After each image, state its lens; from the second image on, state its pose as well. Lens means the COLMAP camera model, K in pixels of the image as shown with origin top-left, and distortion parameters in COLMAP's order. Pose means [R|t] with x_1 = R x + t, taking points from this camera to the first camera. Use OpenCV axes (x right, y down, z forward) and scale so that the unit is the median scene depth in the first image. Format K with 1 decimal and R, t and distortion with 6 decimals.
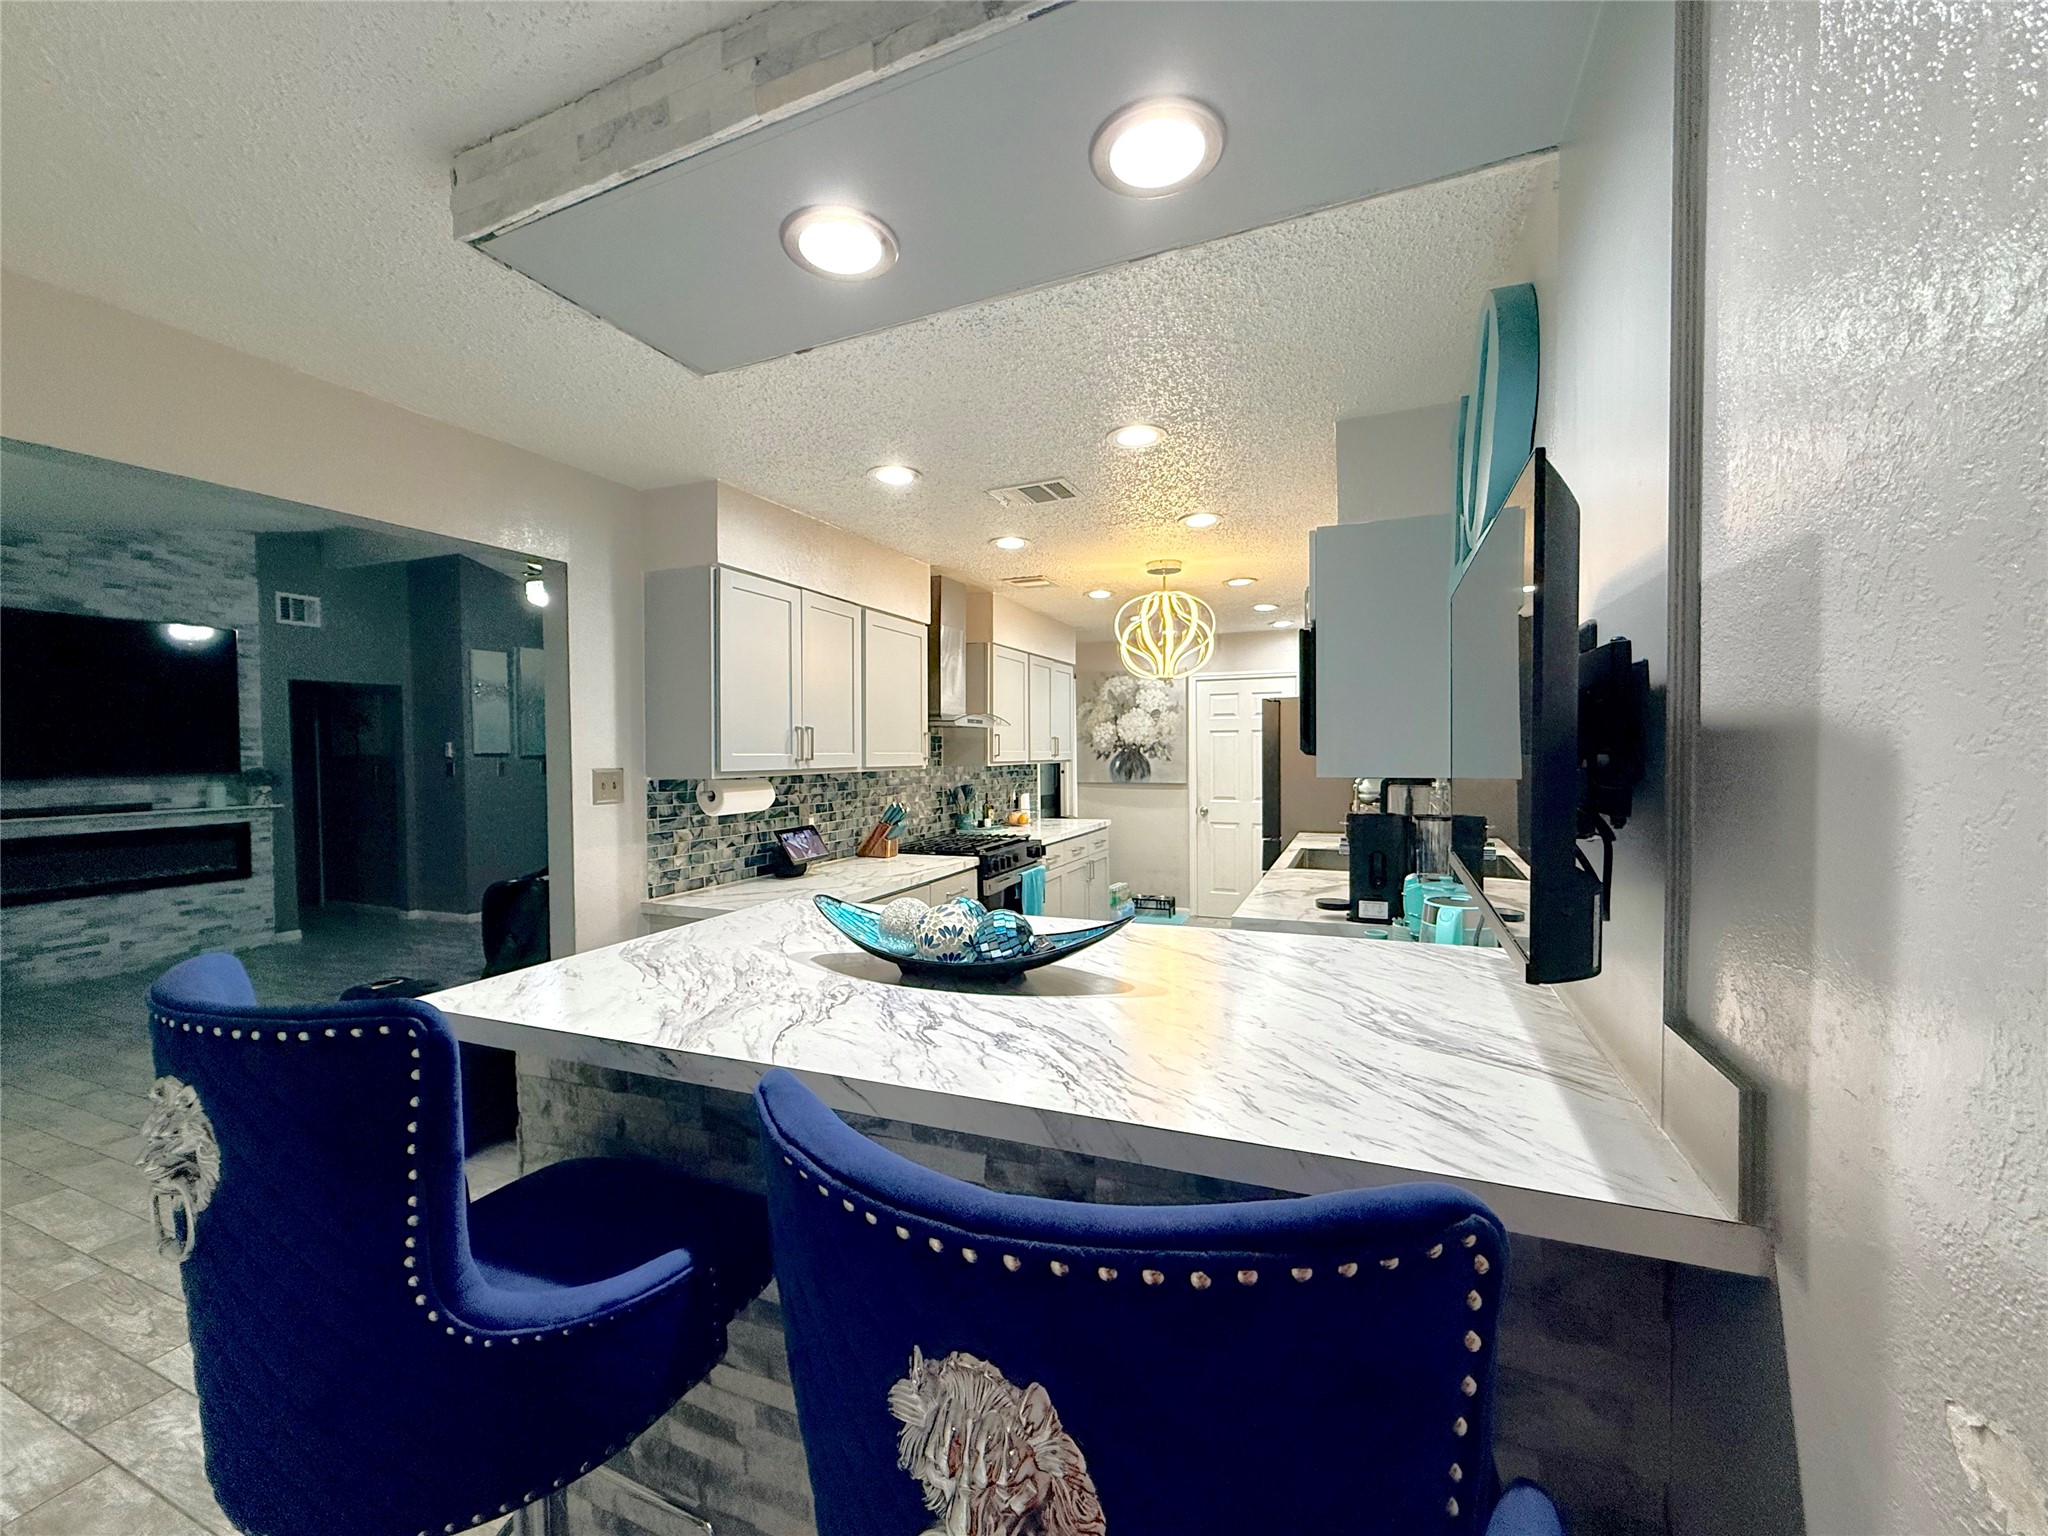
lens RADIAL K [[814.0, 0, 1024.0], [0, 814.0, 768.0], [0, 0, 1]] dist [-0.000787, 0.000032]
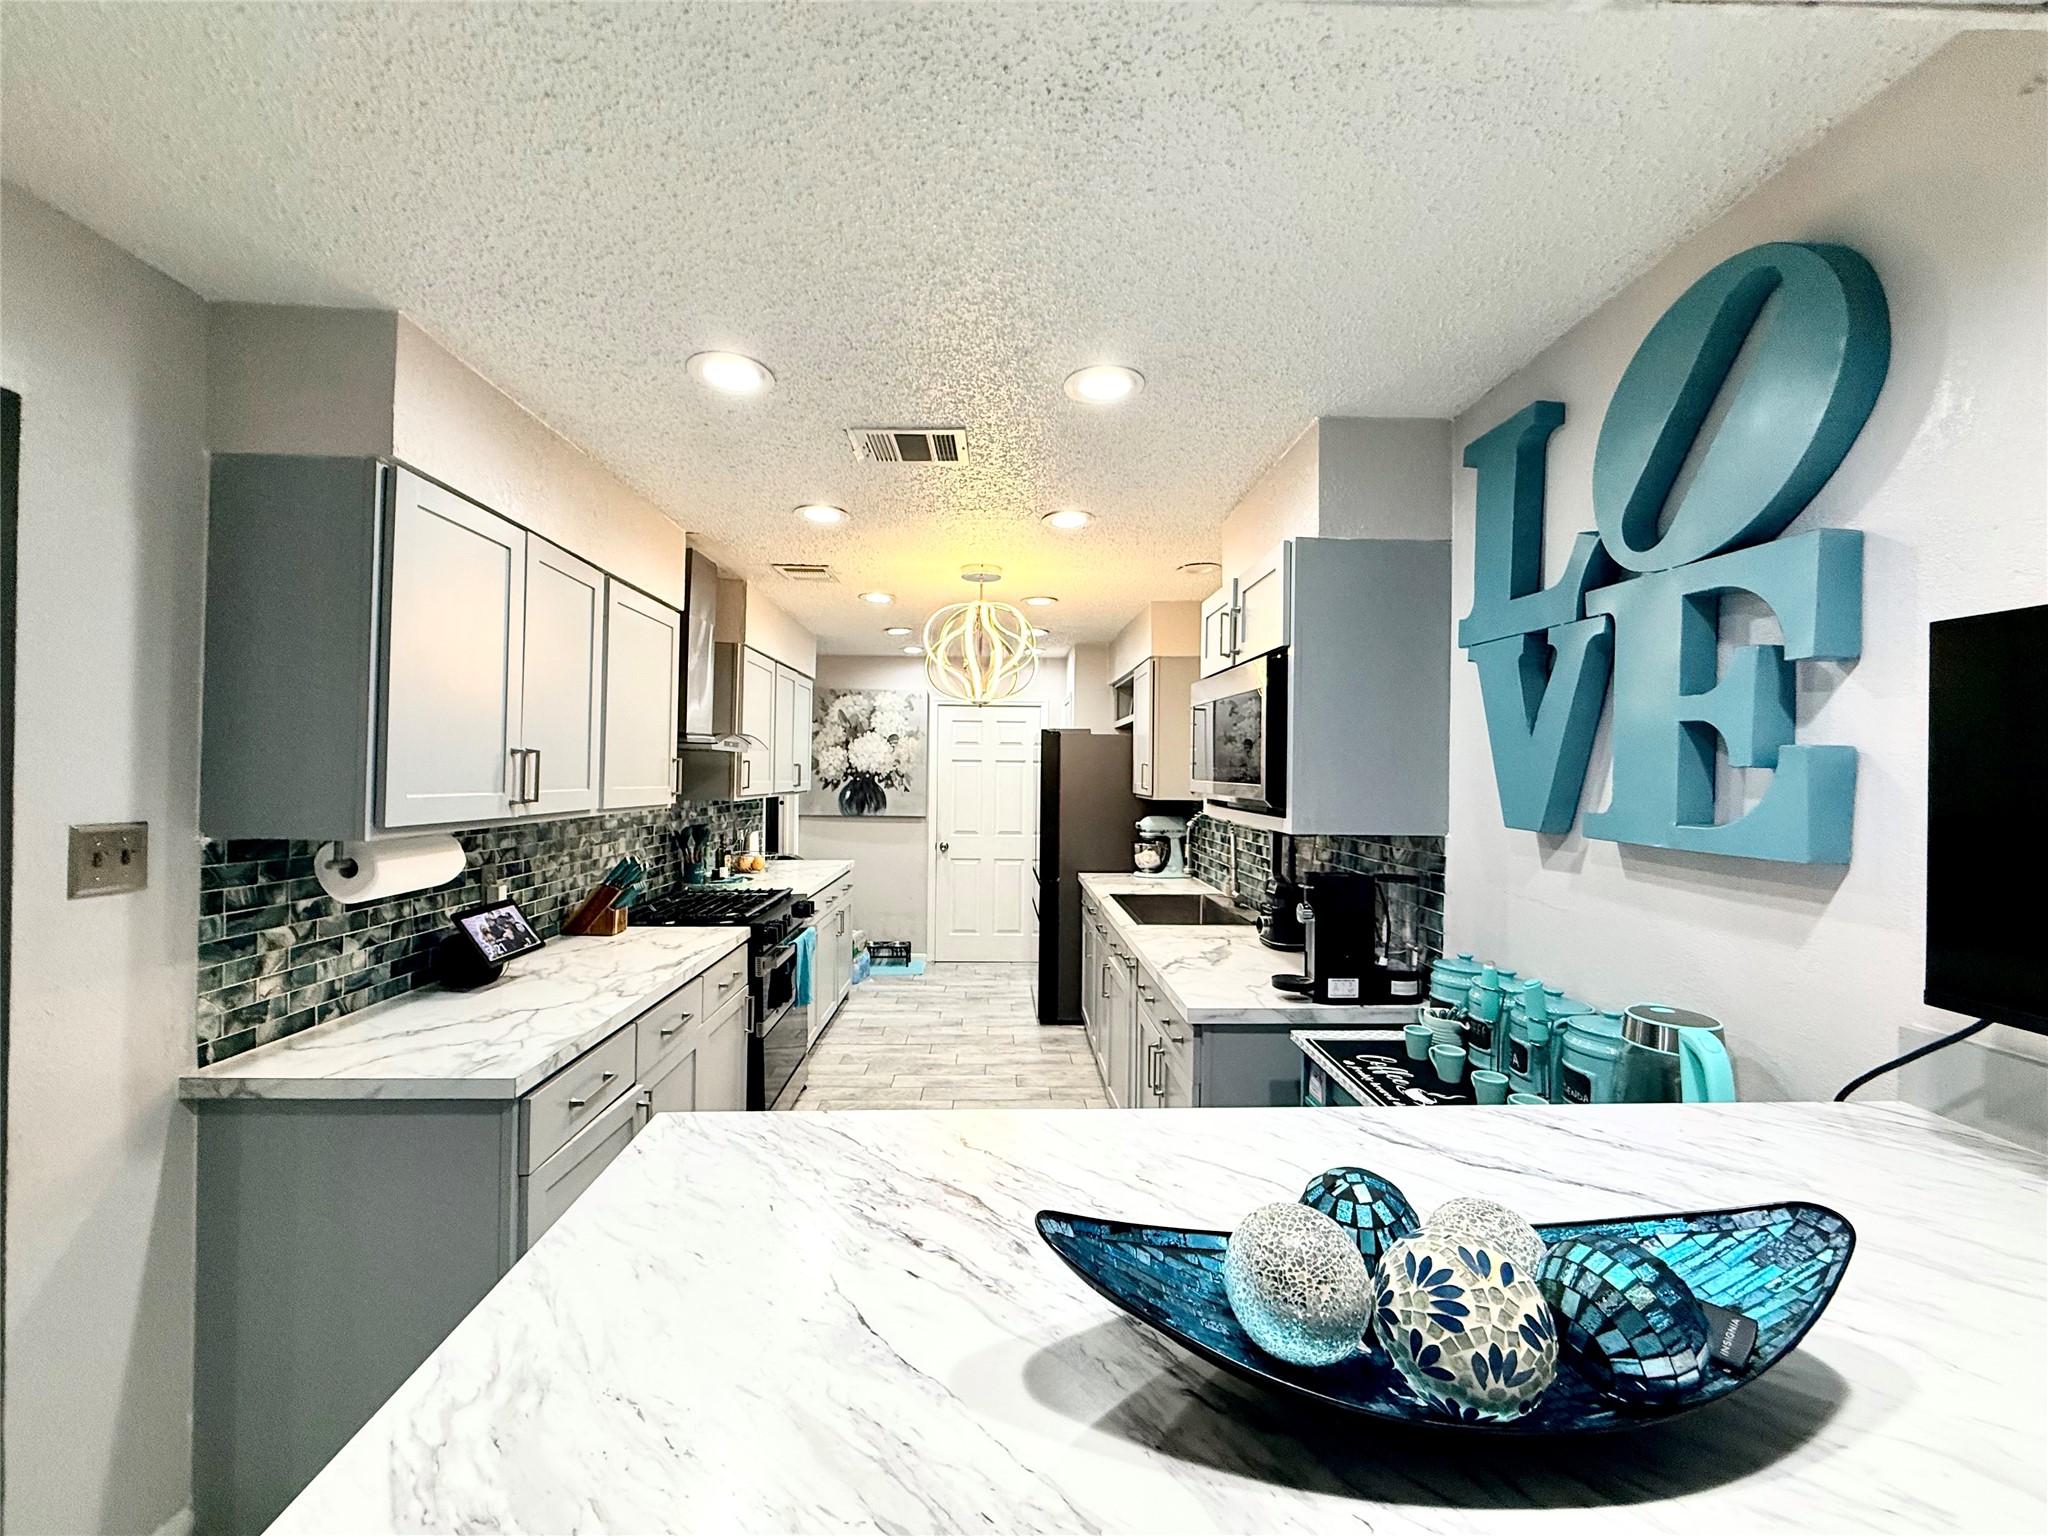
lens RADIAL K [[814.0, 0, 1024.0], [0, 814.0, 768.0], [0, 0, 1]] dist [-0.000787, 0.000032]
pose [[0.909071, 0.022473, 0.416035, -0.145216], [-0.011195, 0.999501, -0.029528, -0.017492], [-0.416491, 0.022186, 0.908869, 0.216125]]
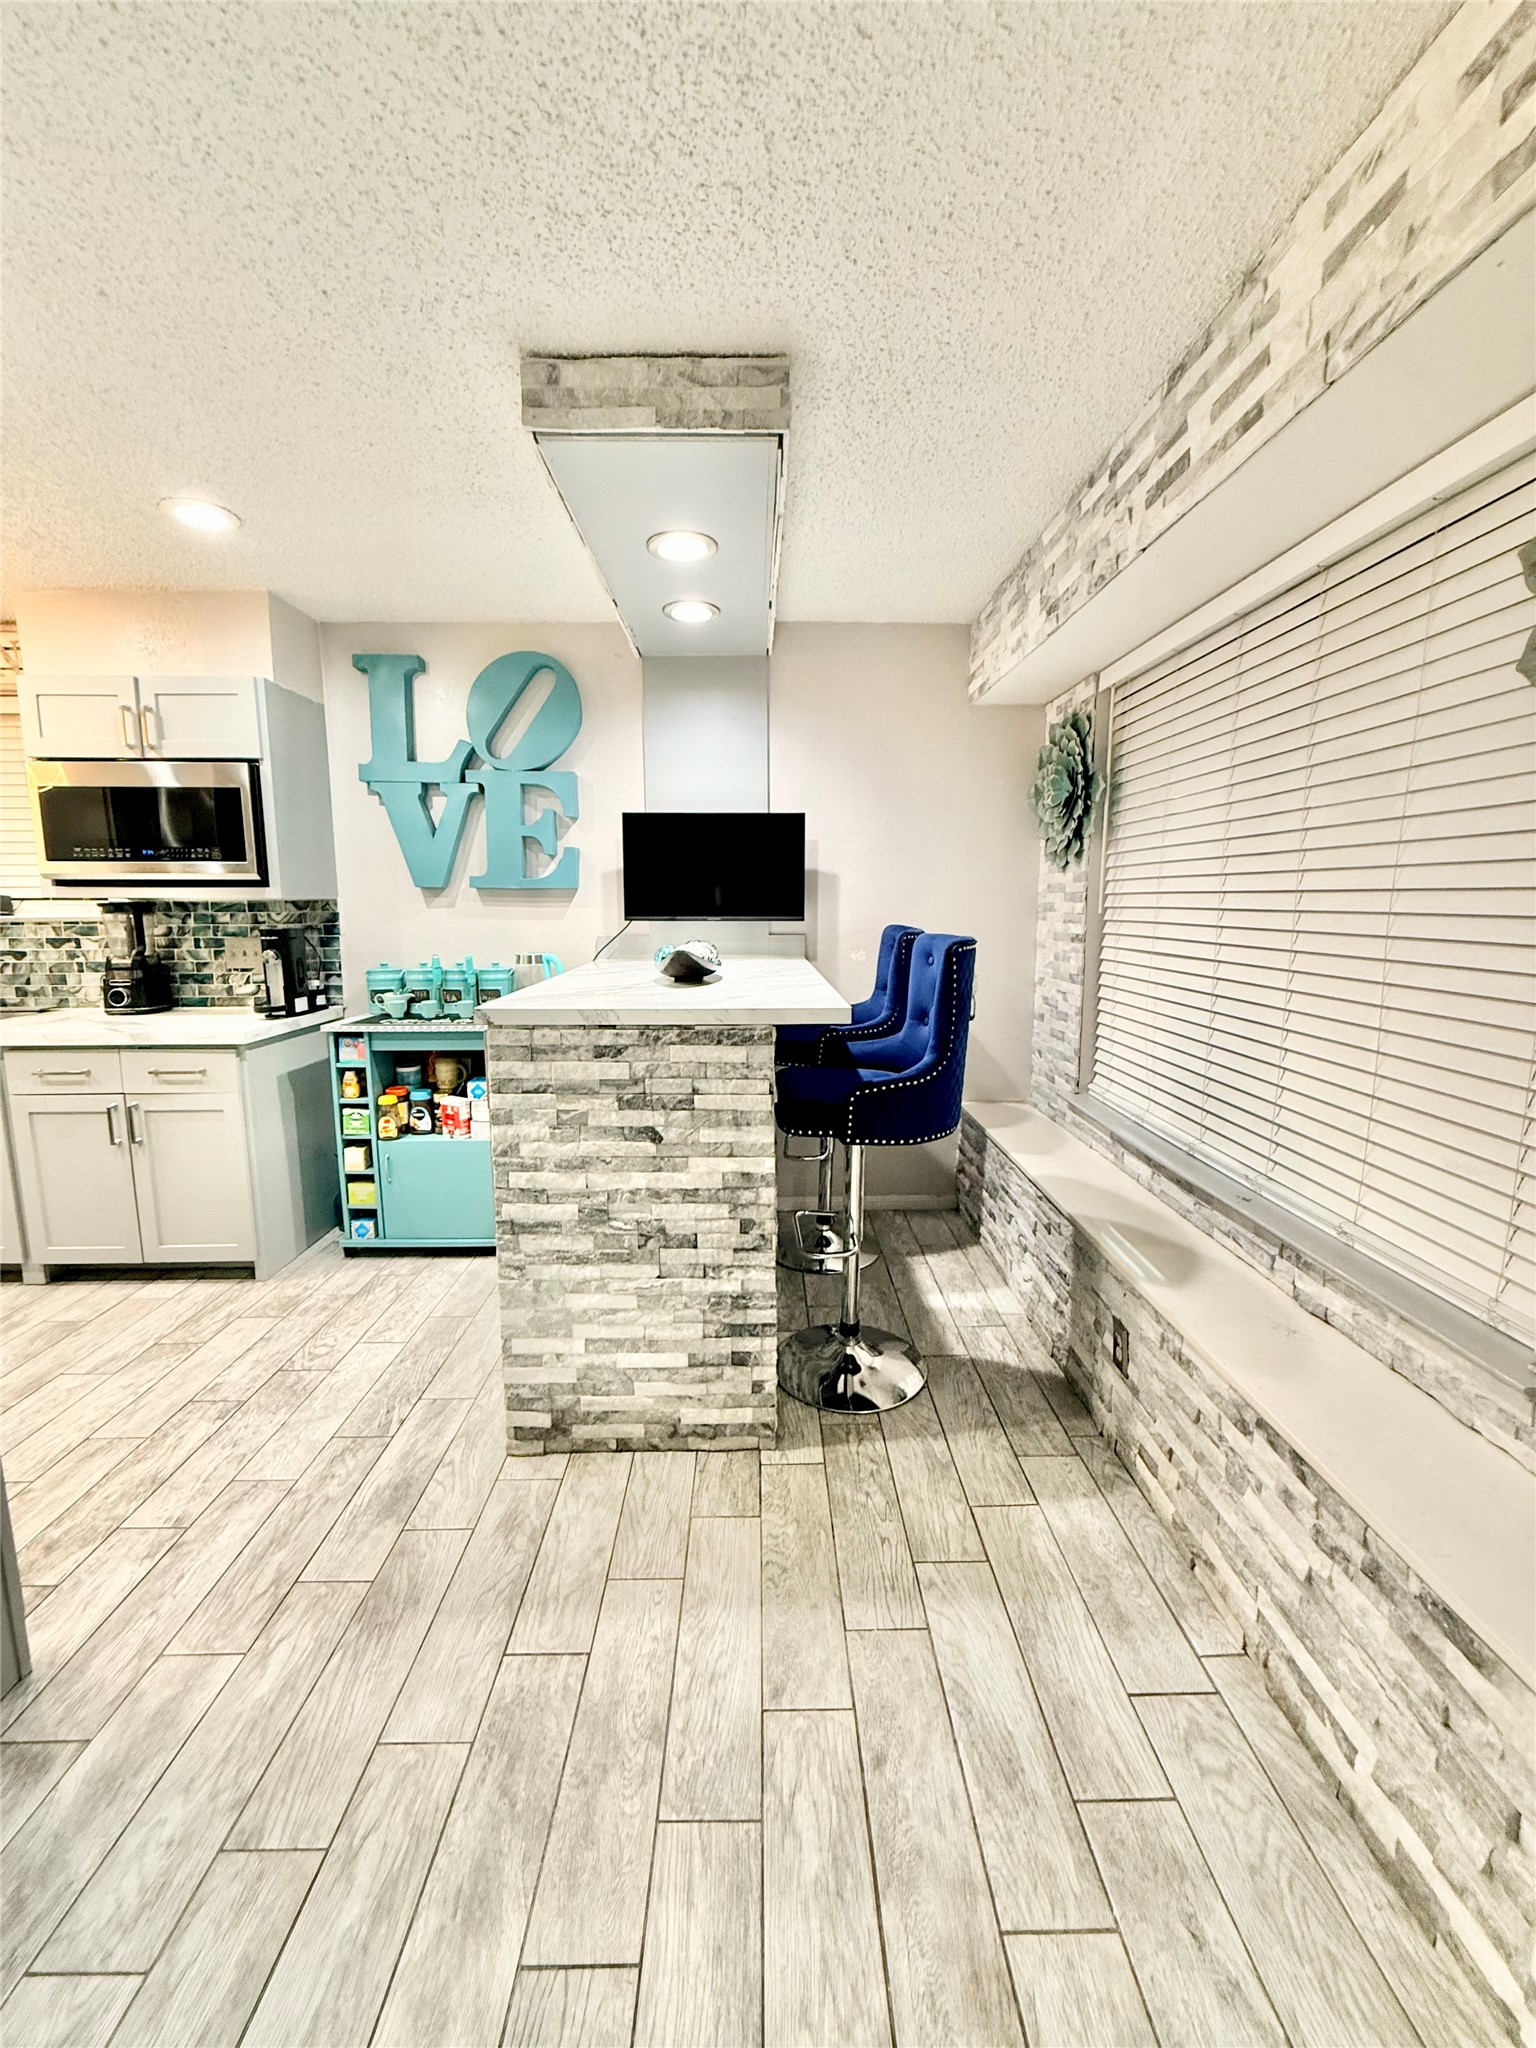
lens RADIAL K [[814.0, 0, 764.8], [0, 814.0, 1021.4], [0, 0, 1]] dist [-0.000787, 0.000032]
pose [[-0.394319, -0.119797, 0.911132, -0.637235], [0.029197, 0.989333, 0.142715, 0.026528], [-0.918510, 0.082878, -0.386615, 0.516584]]
